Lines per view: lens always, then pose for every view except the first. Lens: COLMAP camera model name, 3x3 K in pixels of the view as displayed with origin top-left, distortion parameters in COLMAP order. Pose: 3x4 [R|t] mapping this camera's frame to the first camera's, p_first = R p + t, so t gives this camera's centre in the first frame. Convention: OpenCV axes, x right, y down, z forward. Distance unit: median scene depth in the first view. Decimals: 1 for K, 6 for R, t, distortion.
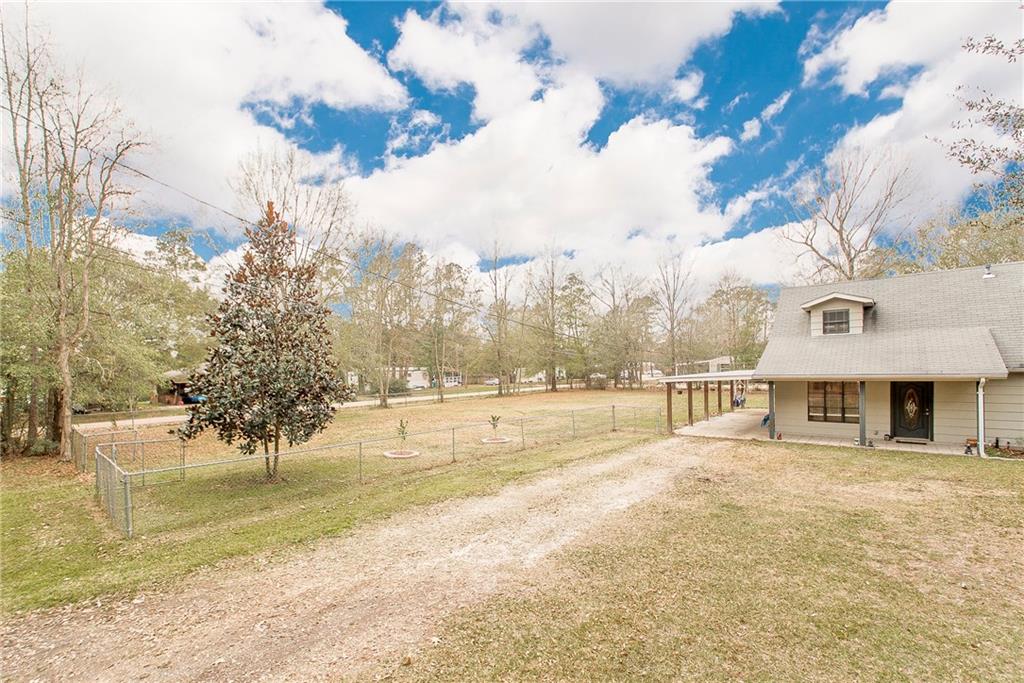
lens RADIAL K [[460.8, 0, 477.0], [0, 460.8, 375.9], [0, 0, 1]] dist [0.036830, -0.017824]
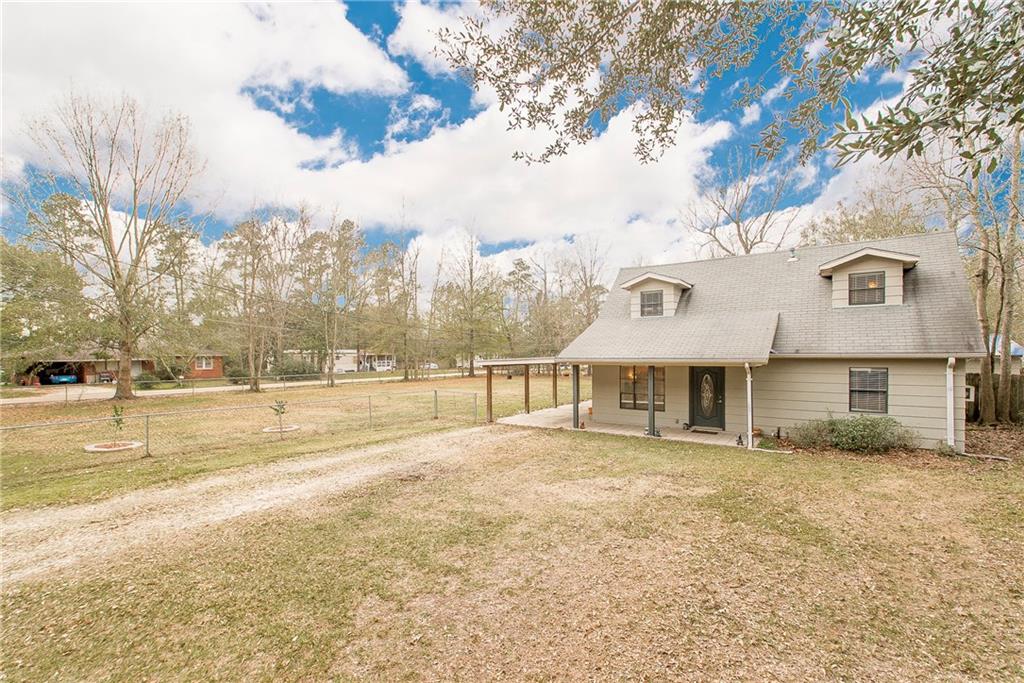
lens RADIAL K [[469.8, 0, 490.6], [0, 469.8, 354.0], [0, 0, 1]] dist [0.011091, -0.000123]
pose [[0.995062, 0.018482, 0.097519, 0.390413], [-0.016748, 0.999687, -0.018562, 0.010251], [-0.097831, 0.016837, 0.995061, 0.099408]]
